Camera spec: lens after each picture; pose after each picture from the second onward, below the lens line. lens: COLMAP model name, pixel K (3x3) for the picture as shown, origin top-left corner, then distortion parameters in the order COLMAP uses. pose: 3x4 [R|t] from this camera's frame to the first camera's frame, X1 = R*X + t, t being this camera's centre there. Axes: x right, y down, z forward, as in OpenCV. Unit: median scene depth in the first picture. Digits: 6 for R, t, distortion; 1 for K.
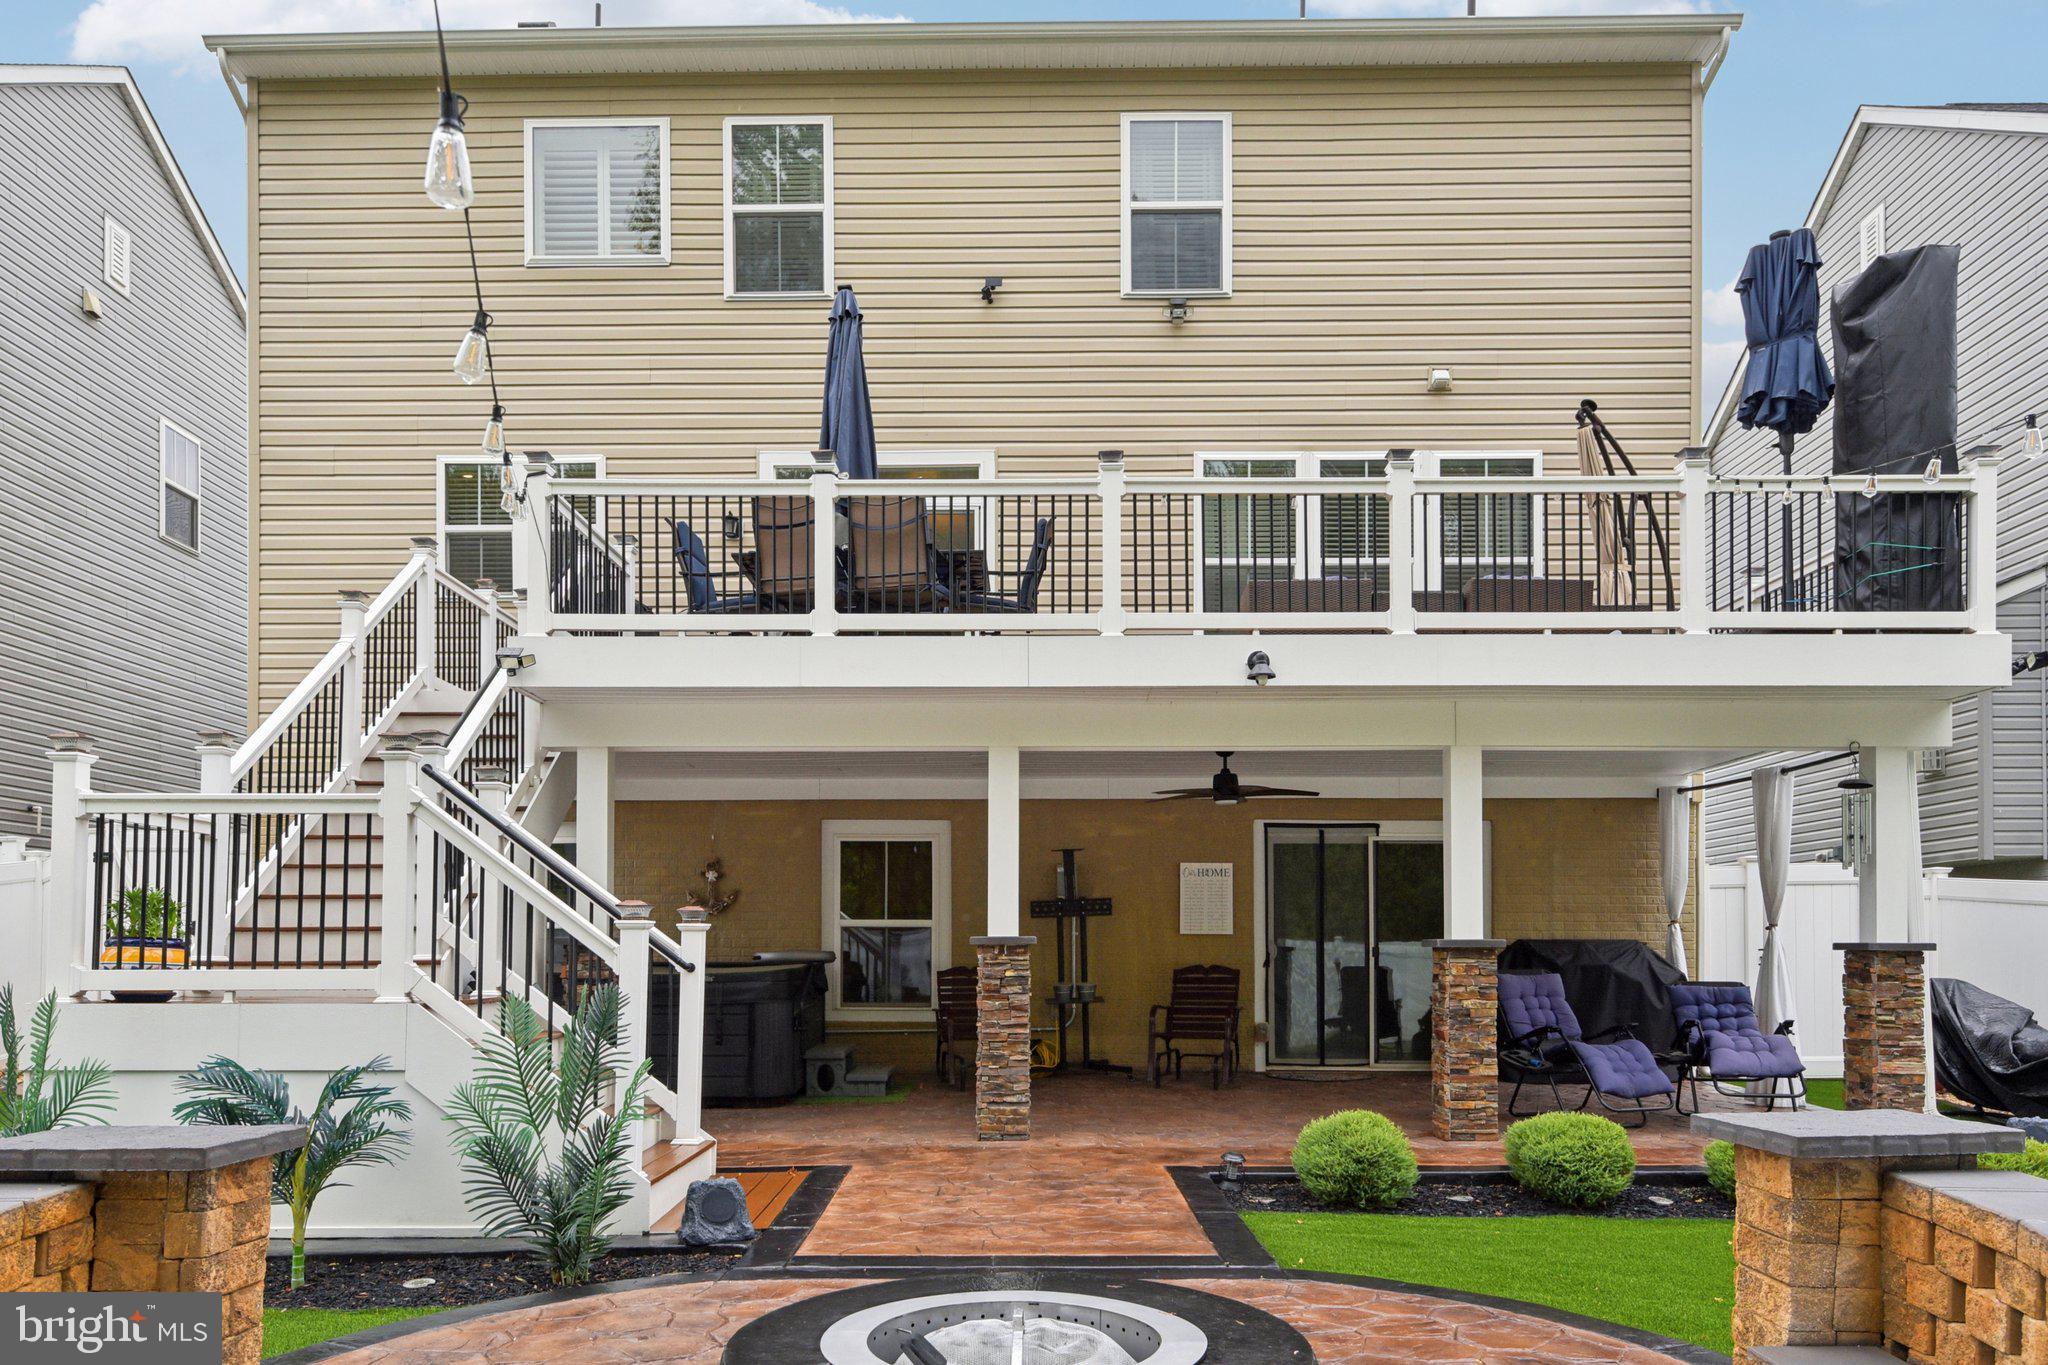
lens RADIAL K [[1443.2, 0, 1019.8], [0, 1443.2, 575.0], [0, 0, 1]] dist [0.010137, -0.003381]
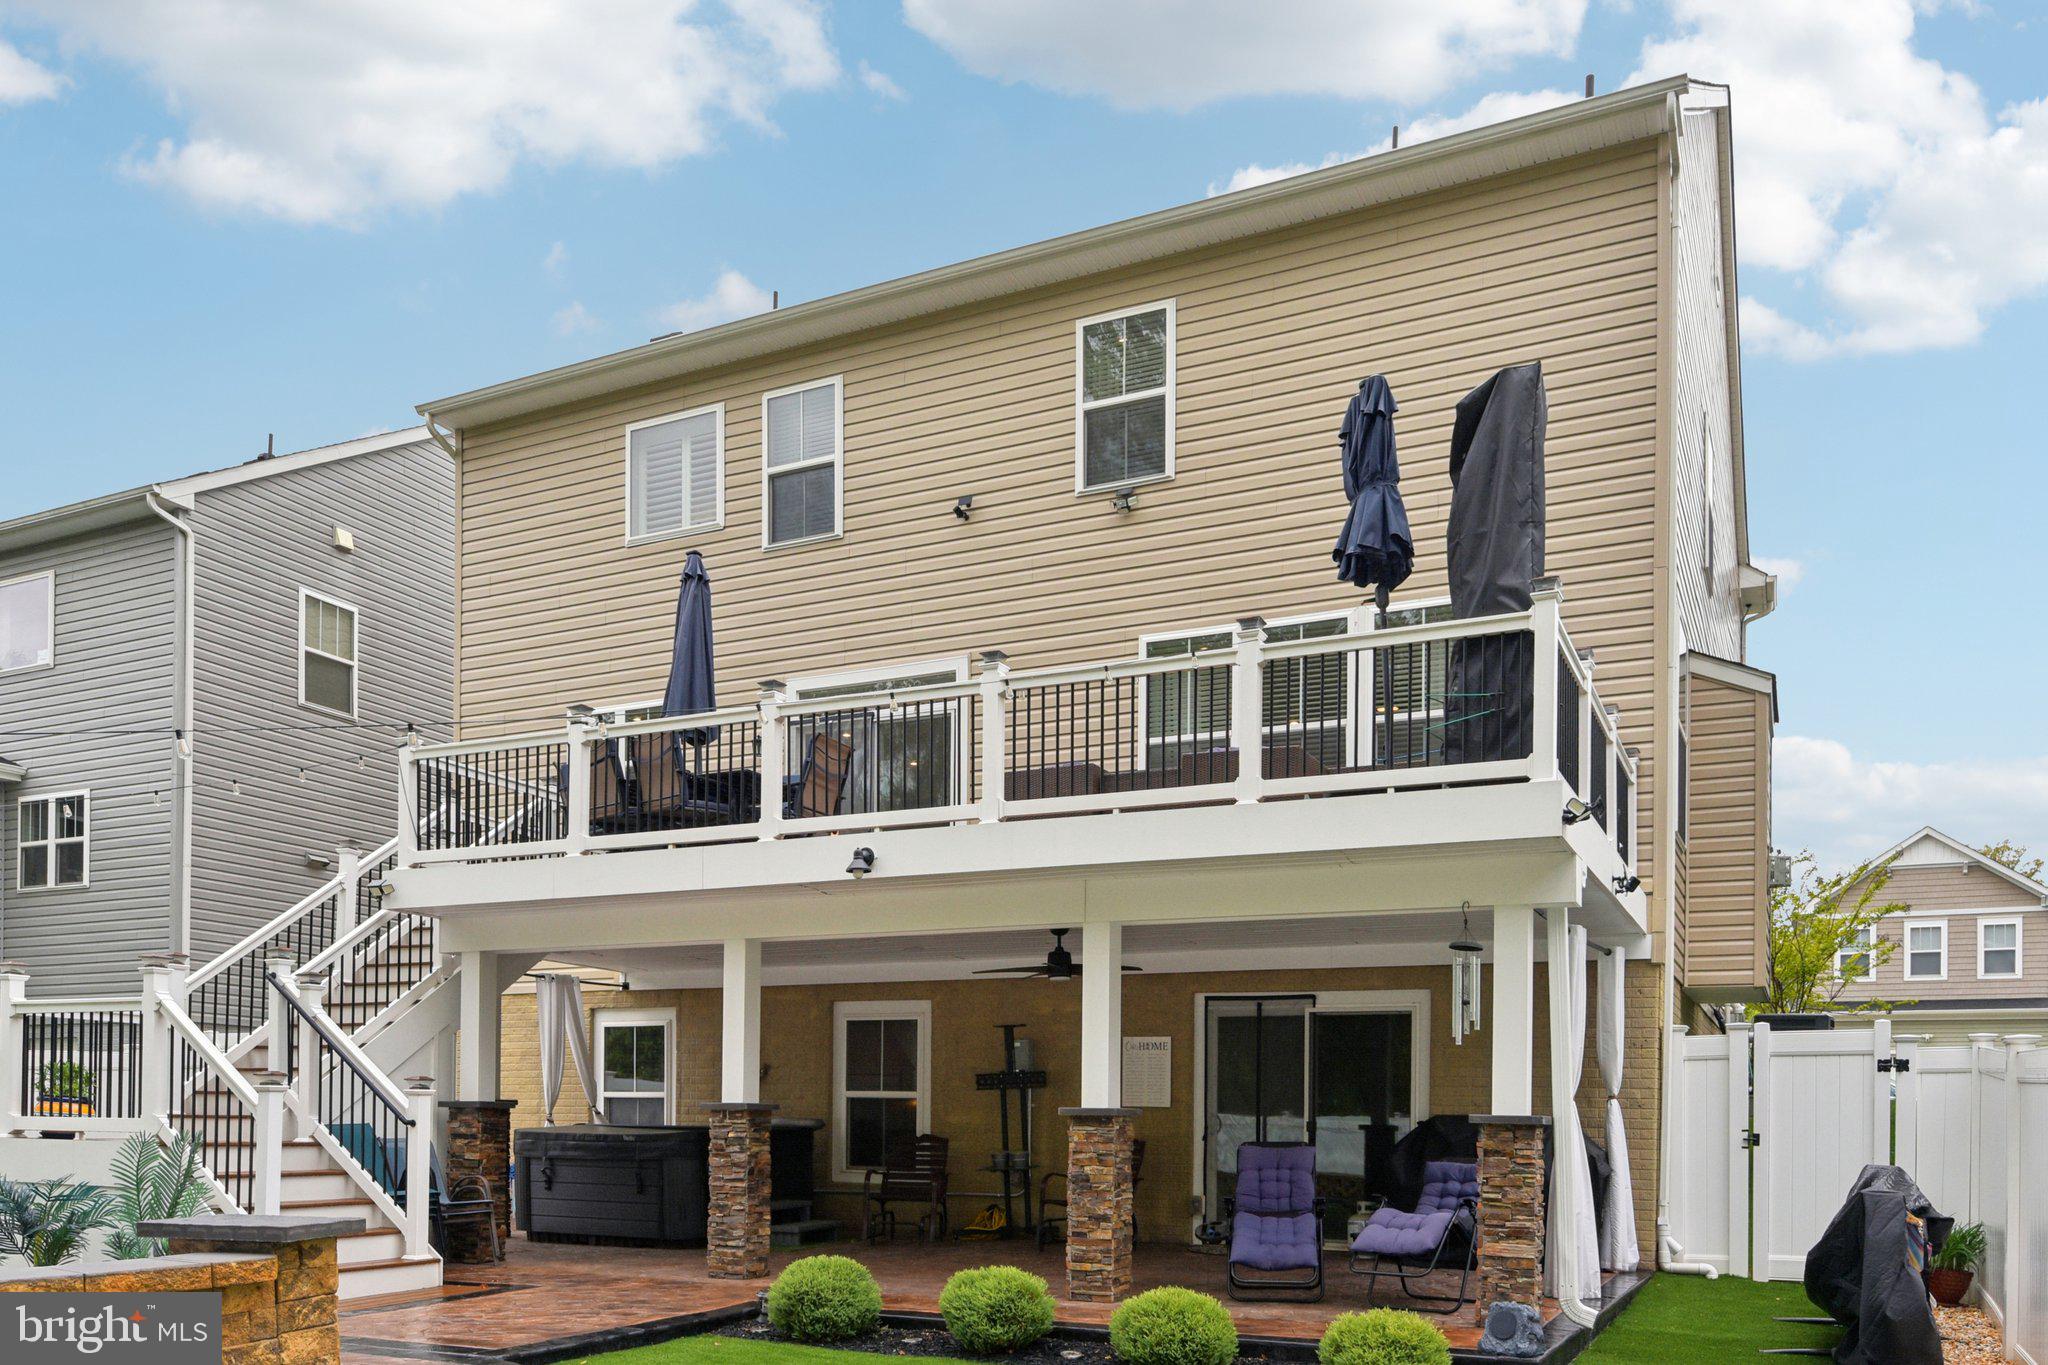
lens RADIAL K [[1505.3, 0, 1024.0], [0, 1505.3, 682.5], [0, 0, 1]] dist [0.032682, -0.047045]
pose [[0.907720, -0.106027, -0.405959, 0.518607], [0.091237, 0.994272, -0.055674, 0.000623], [0.409537, 0.013498, 0.912194, -0.017936]]
